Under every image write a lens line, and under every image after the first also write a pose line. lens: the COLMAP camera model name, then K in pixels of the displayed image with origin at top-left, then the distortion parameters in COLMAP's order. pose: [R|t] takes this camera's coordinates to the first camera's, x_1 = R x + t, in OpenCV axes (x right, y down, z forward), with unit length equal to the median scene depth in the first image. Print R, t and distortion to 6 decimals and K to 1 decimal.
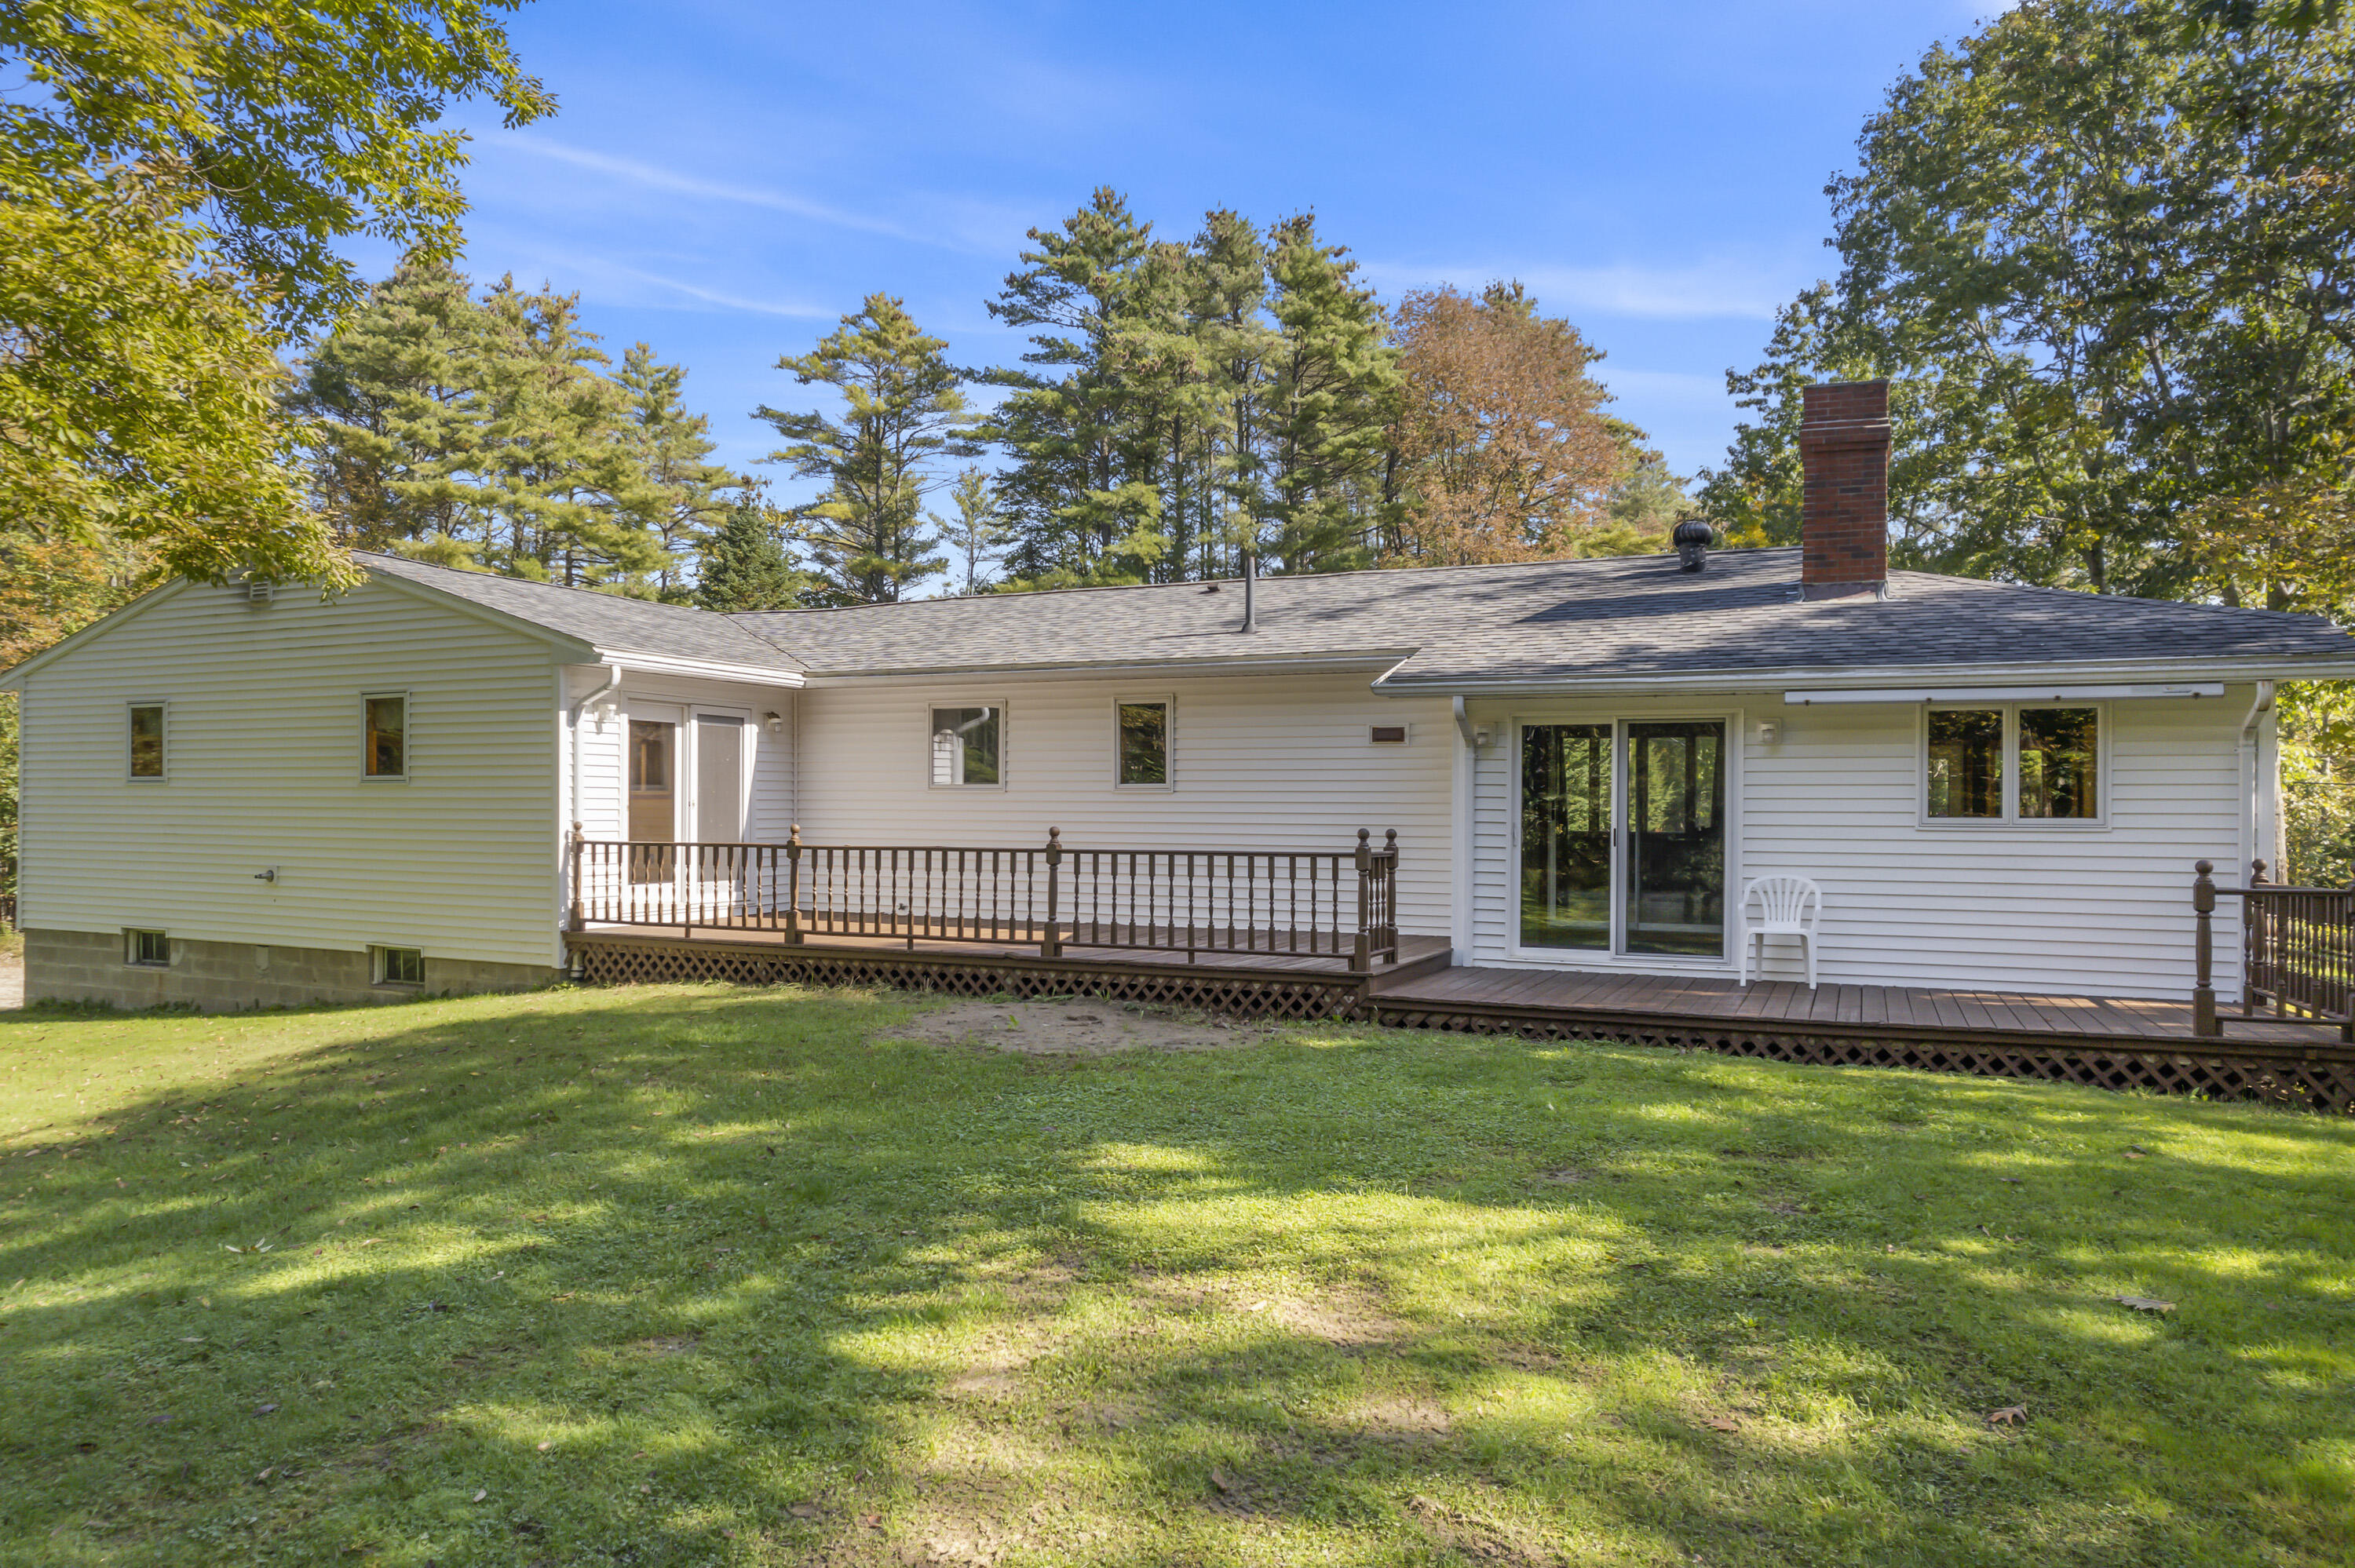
lens RADIAL K [[1540.0, 0, 1177.5], [0, 1540.0, 784.0], [0, 0, 1]] dist [-0.034093, -0.001246]
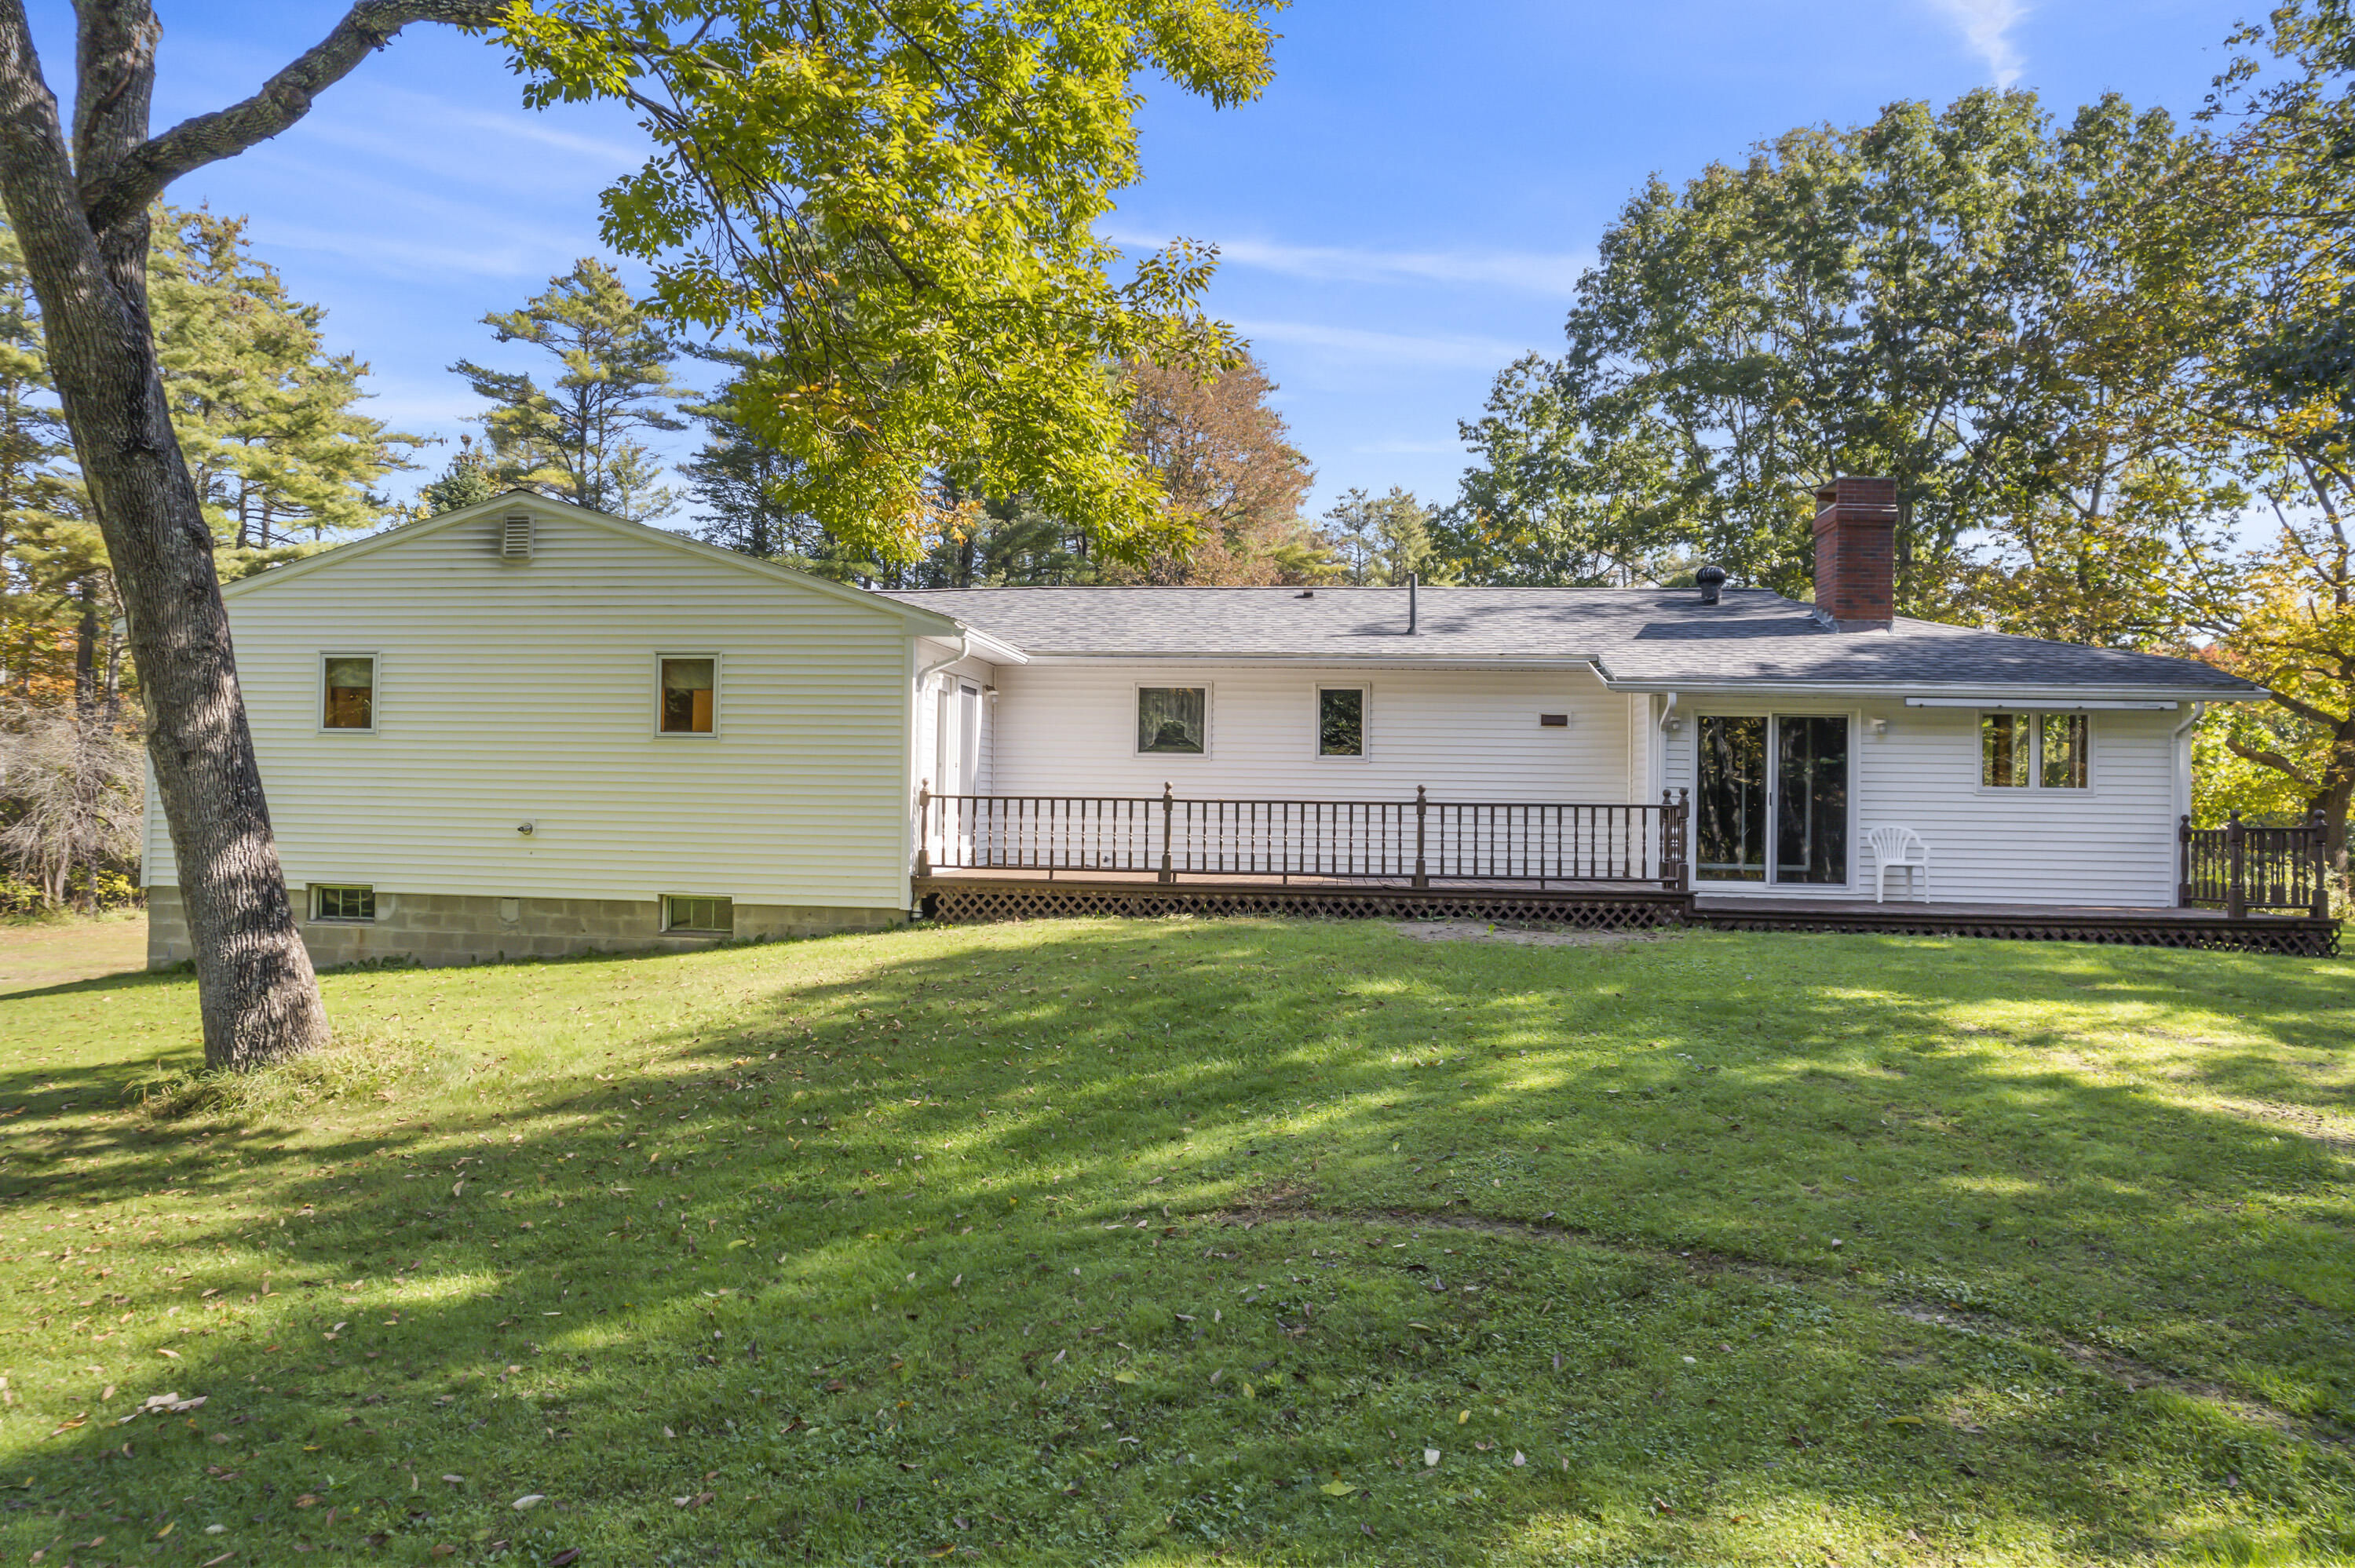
lens RADIAL K [[1506.1, 0, 1203.6], [0, 1506.1, 789.5], [0, 0, 1]] dist [-0.073181, 0.071787]
pose [[0.950191, 0.013445, 0.311379, -0.486196], [-0.016709, 0.999830, 0.007817, 0.019156], [-0.311221, -0.012630, 0.950254, -0.090176]]
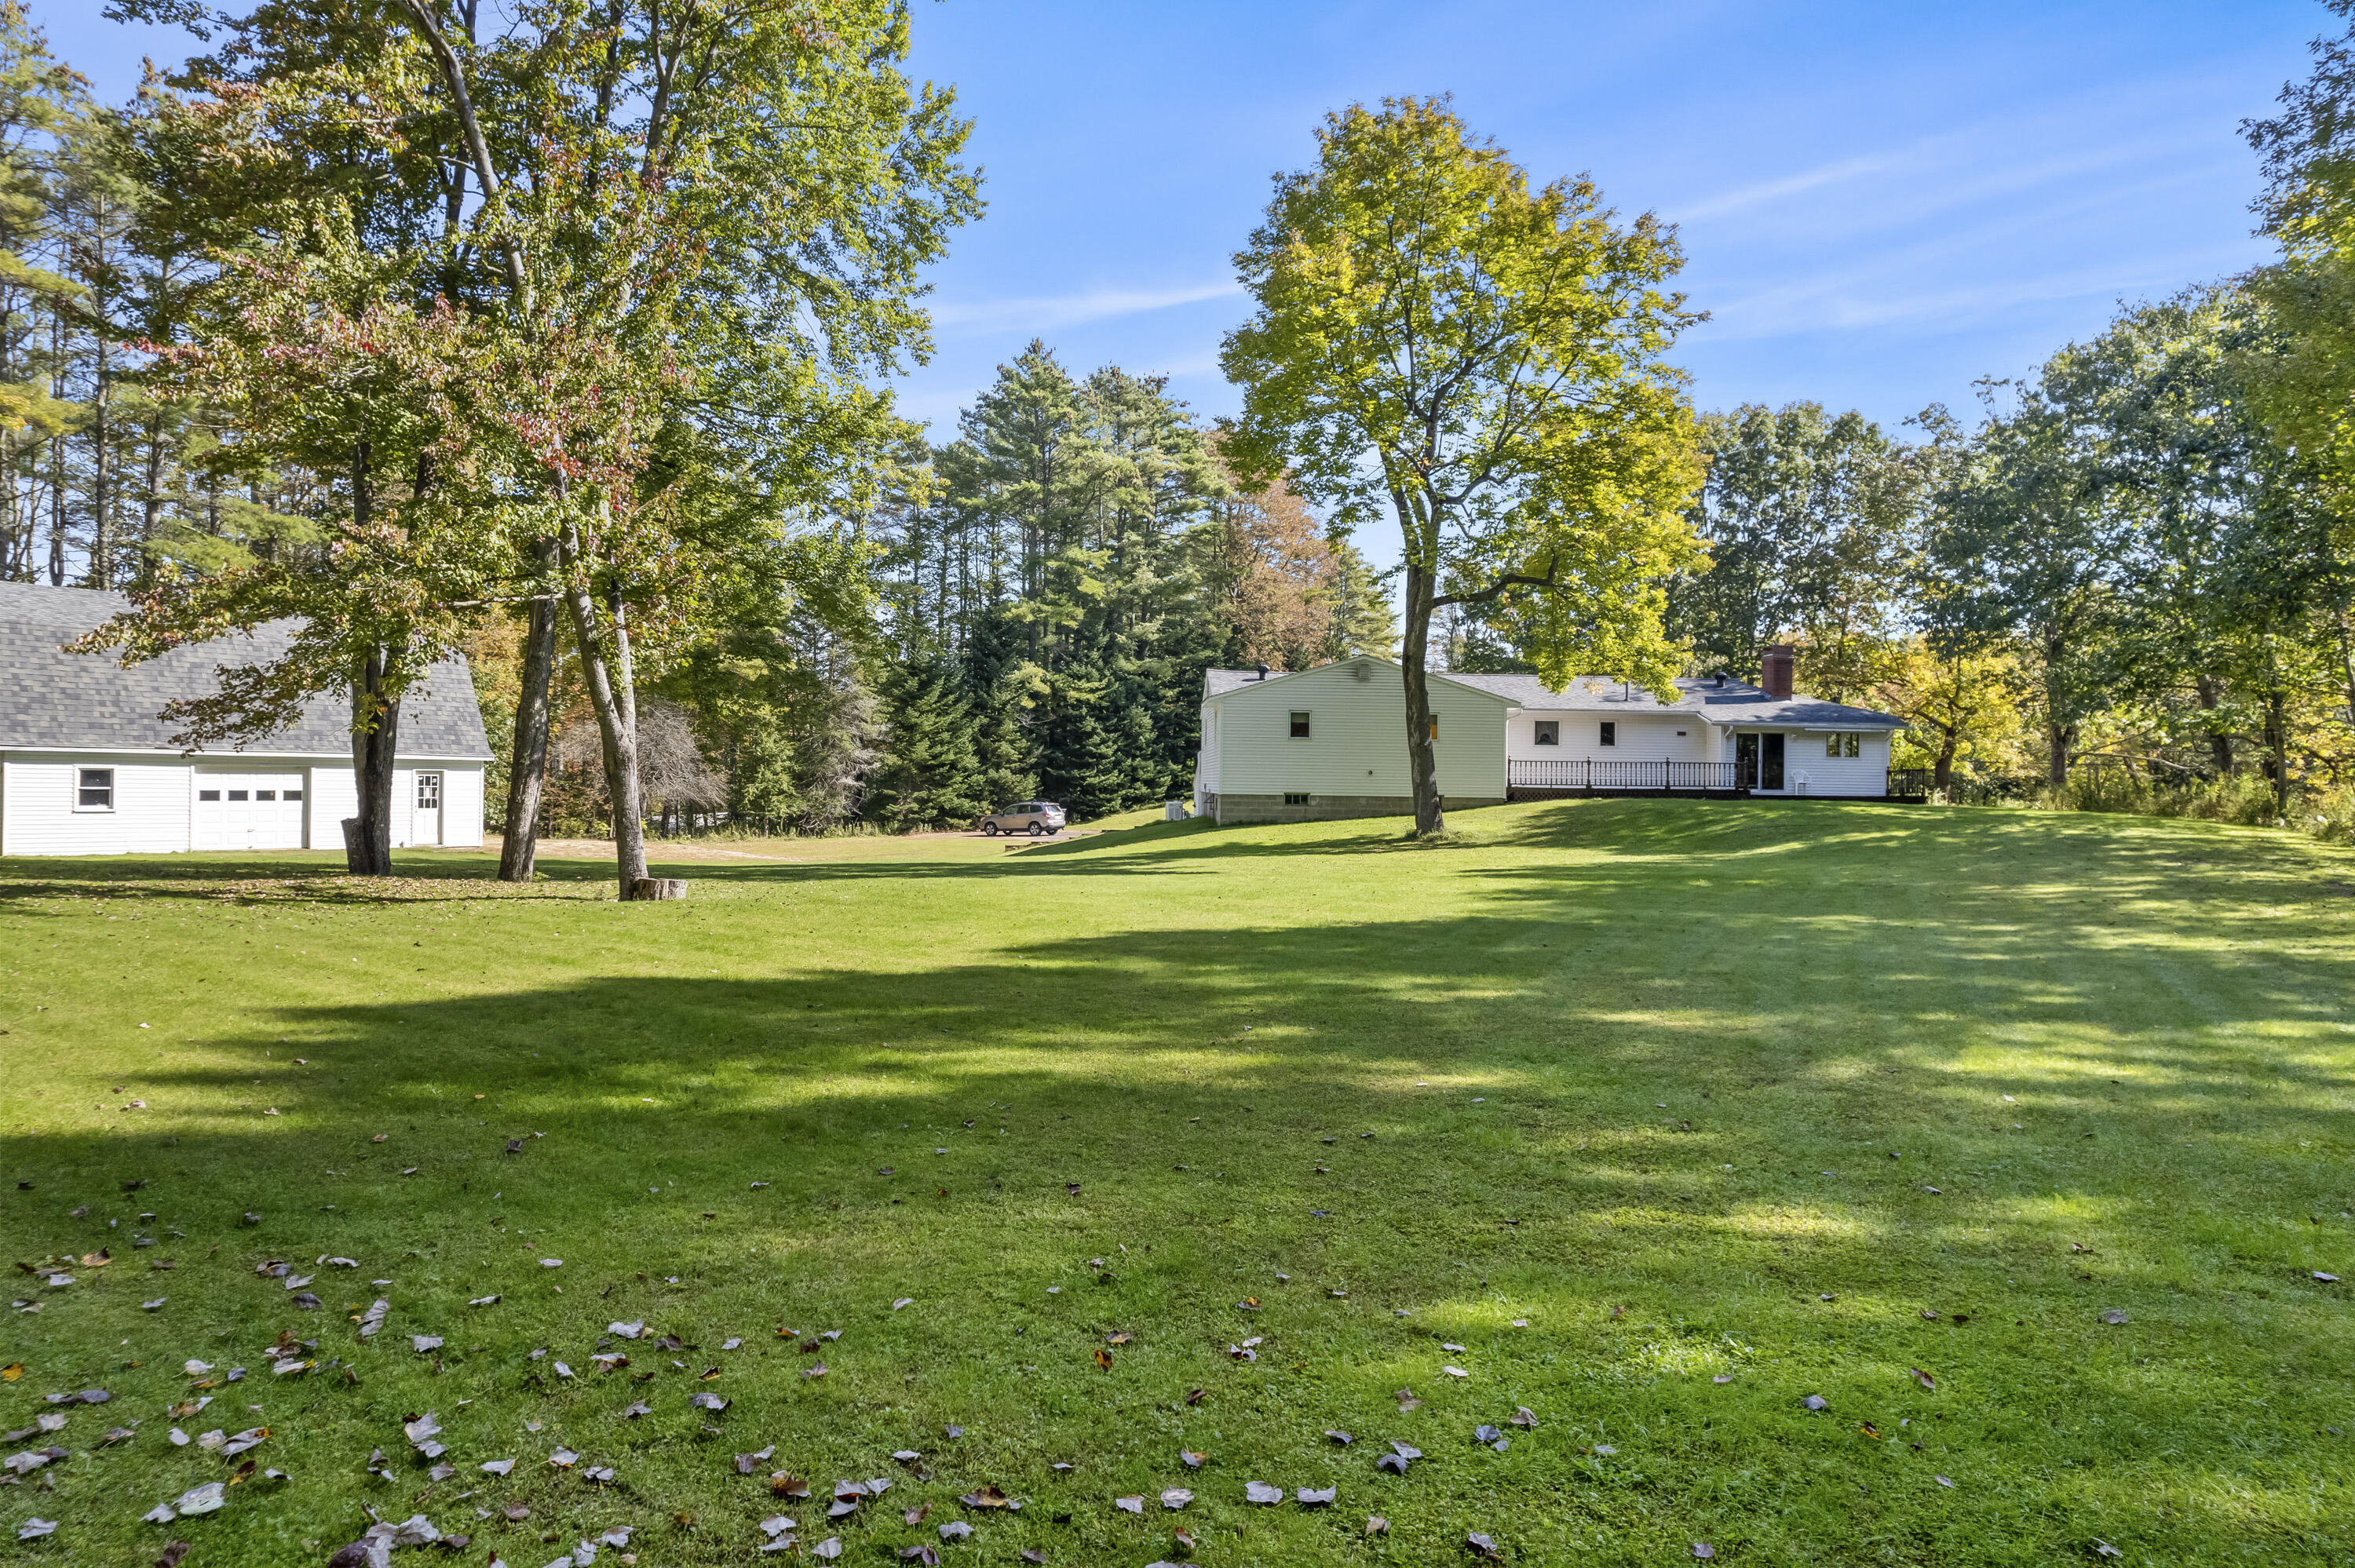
lens RADIAL K [[1506.1, 0, 1203.6], [0, 1506.1, 789.5], [0, 0, 1]] dist [-0.073181, 0.071787]
pose [[0.890067, 0.001422, 0.455827, -2.267681], [-0.014649, 0.999568, 0.025487, 0.024155], [-0.455594, -0.029362, 0.889703, -1.492275]]
